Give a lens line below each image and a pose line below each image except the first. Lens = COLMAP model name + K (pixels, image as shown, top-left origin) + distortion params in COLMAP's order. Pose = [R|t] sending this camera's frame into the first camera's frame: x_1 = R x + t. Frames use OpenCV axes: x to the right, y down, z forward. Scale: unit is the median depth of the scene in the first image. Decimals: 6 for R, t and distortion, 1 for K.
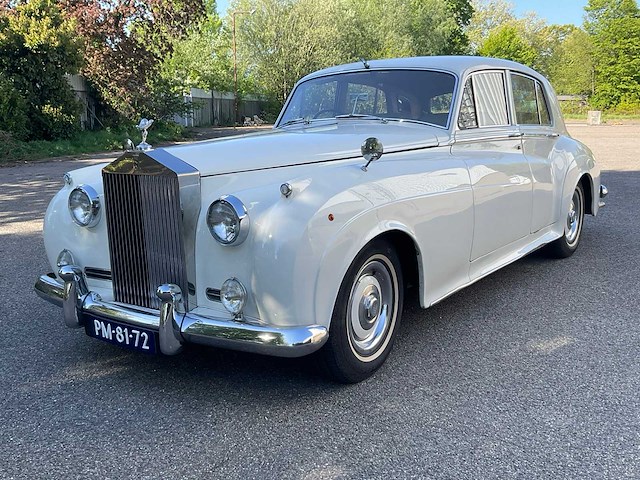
lens RADIAL K [[647.1, 0, 322.5], [0, 647.1, 235.8], [0, 0, 1]] dist [0.117875, -0.247367]
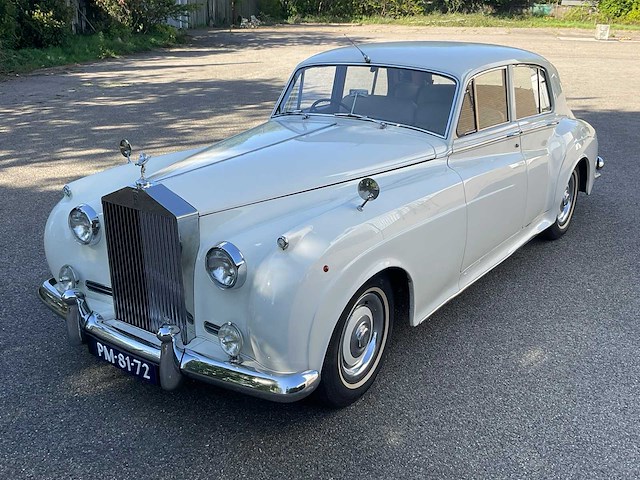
lens RADIAL K [[647.1, 0, 322.5], [0, 647.1, 235.8], [0, 0, 1]] dist [0.117875, -0.247367]
pose [[0.999639, 0.025614, 0.008157, -0.001756], [-0.026503, 0.989854, 0.139593, -0.191501], [-0.004499, -0.139759, 0.990175, -0.012211]]
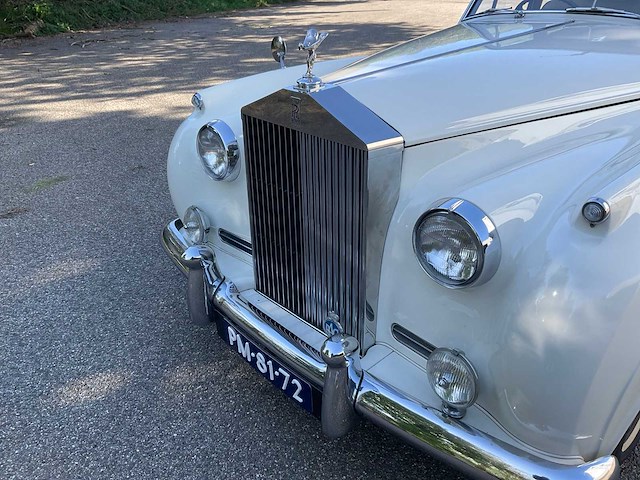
lens RADIAL K [[525.0, 0, 328.0], [0, 525.0, 237.6], [0, 0, 1]] dist [0.072854, -0.118955]
pose [[0.981289, 0.109343, -0.158483, -0.158048], [-0.061797, 0.958414, 0.278610, -0.128512], [0.182356, -0.263603, 0.947238, 0.491714]]
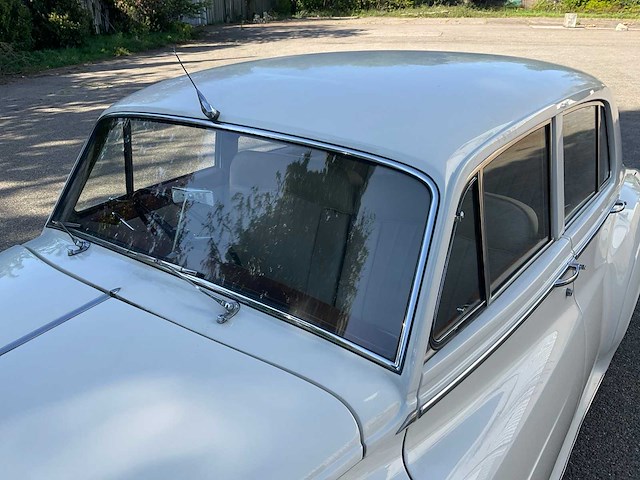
lens RADIAL K [[544.3, 0, 320.0], [0, 544.3, 240.0], [0, 0, 1]] dist [0.015053, -0.048229]
pose [[0.999939, 0.007149, -0.008403, 0.194802], [-0.005203, 0.977196, 0.212278, -0.365574], [0.009729, -0.212221, 0.977173, 0.940501]]
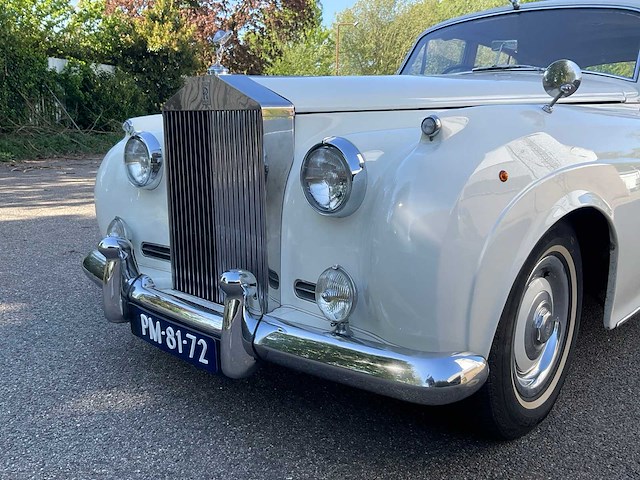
lens RADIAL K [[605.5, 0, 327.0], [0, 605.5, 233.5], [0, 0, 1]] dist [0.094332, -0.194762]
pose [[0.989518, 0.052597, -0.134489, -0.059521], [-0.052973, 0.998596, 0.000779, 0.028184], [0.134341, 0.006354, 0.990915, 0.355002]]
